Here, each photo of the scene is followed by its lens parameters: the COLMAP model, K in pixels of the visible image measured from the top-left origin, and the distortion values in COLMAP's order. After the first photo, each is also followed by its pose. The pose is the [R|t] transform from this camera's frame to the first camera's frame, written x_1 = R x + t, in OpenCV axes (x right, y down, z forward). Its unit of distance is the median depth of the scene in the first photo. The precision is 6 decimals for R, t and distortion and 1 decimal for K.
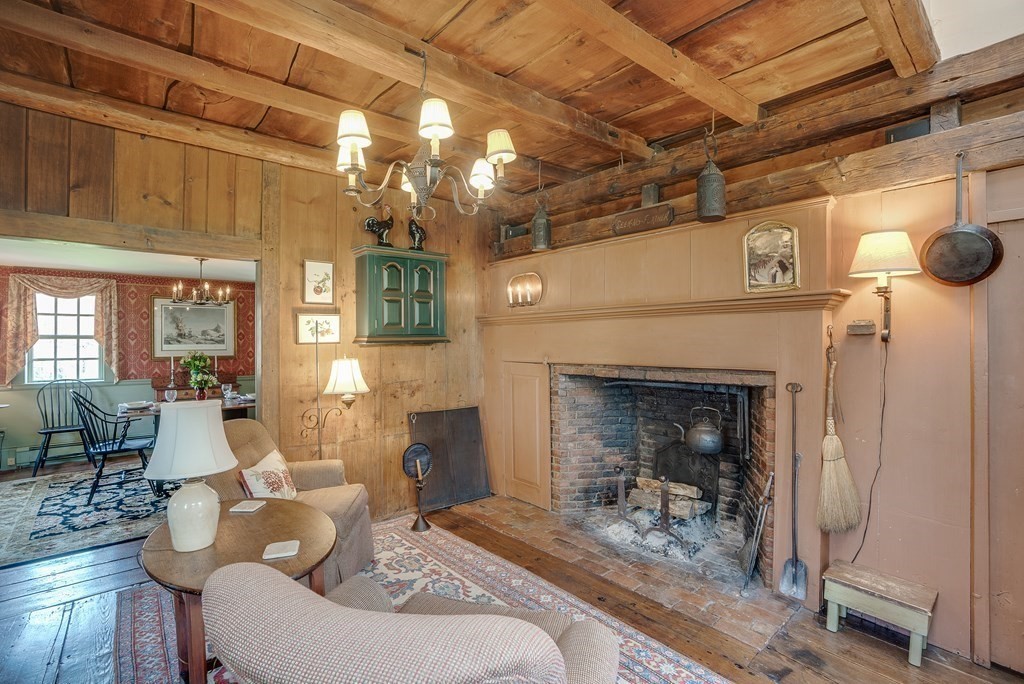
lens RADIAL K [[468.1, 0, 508.9], [0, 468.1, 340.7], [0, 0, 1]] dist [-0.020252, -0.000358]
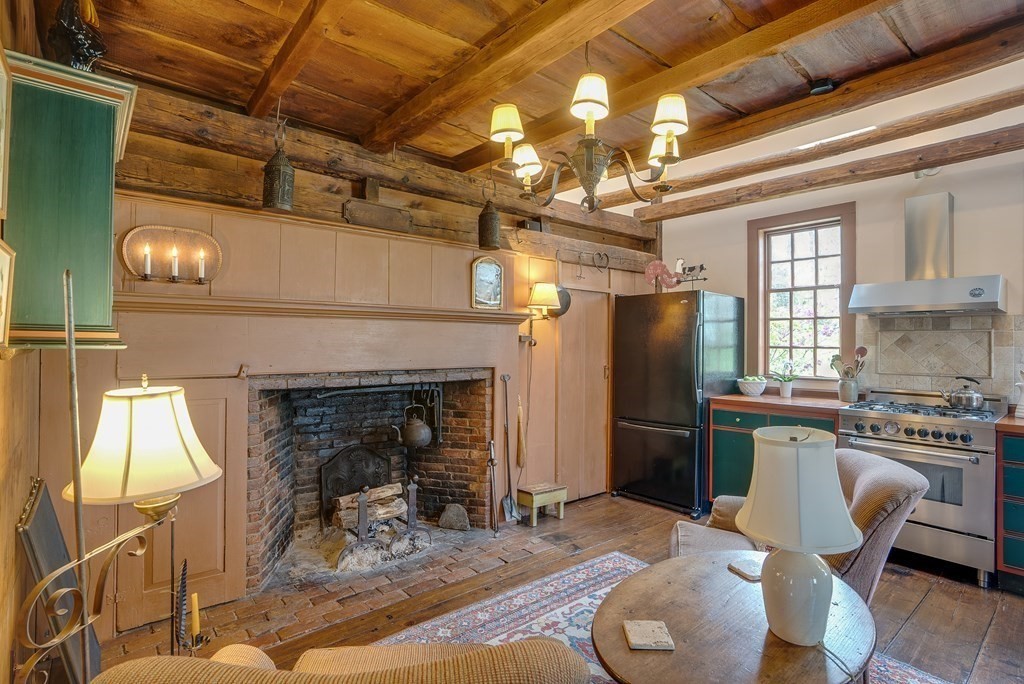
lens RADIAL K [[515.6, 0, 516.5], [0, 515.6, 339.3], [0, 0, 1]] dist [-0.033749, 0.000028]
pose [[0.013875, 0.011753, 0.999835, -1.324752], [-0.011638, 0.999865, -0.011592, -0.000783], [-0.999836, -0.011475, 0.014010, 1.258833]]
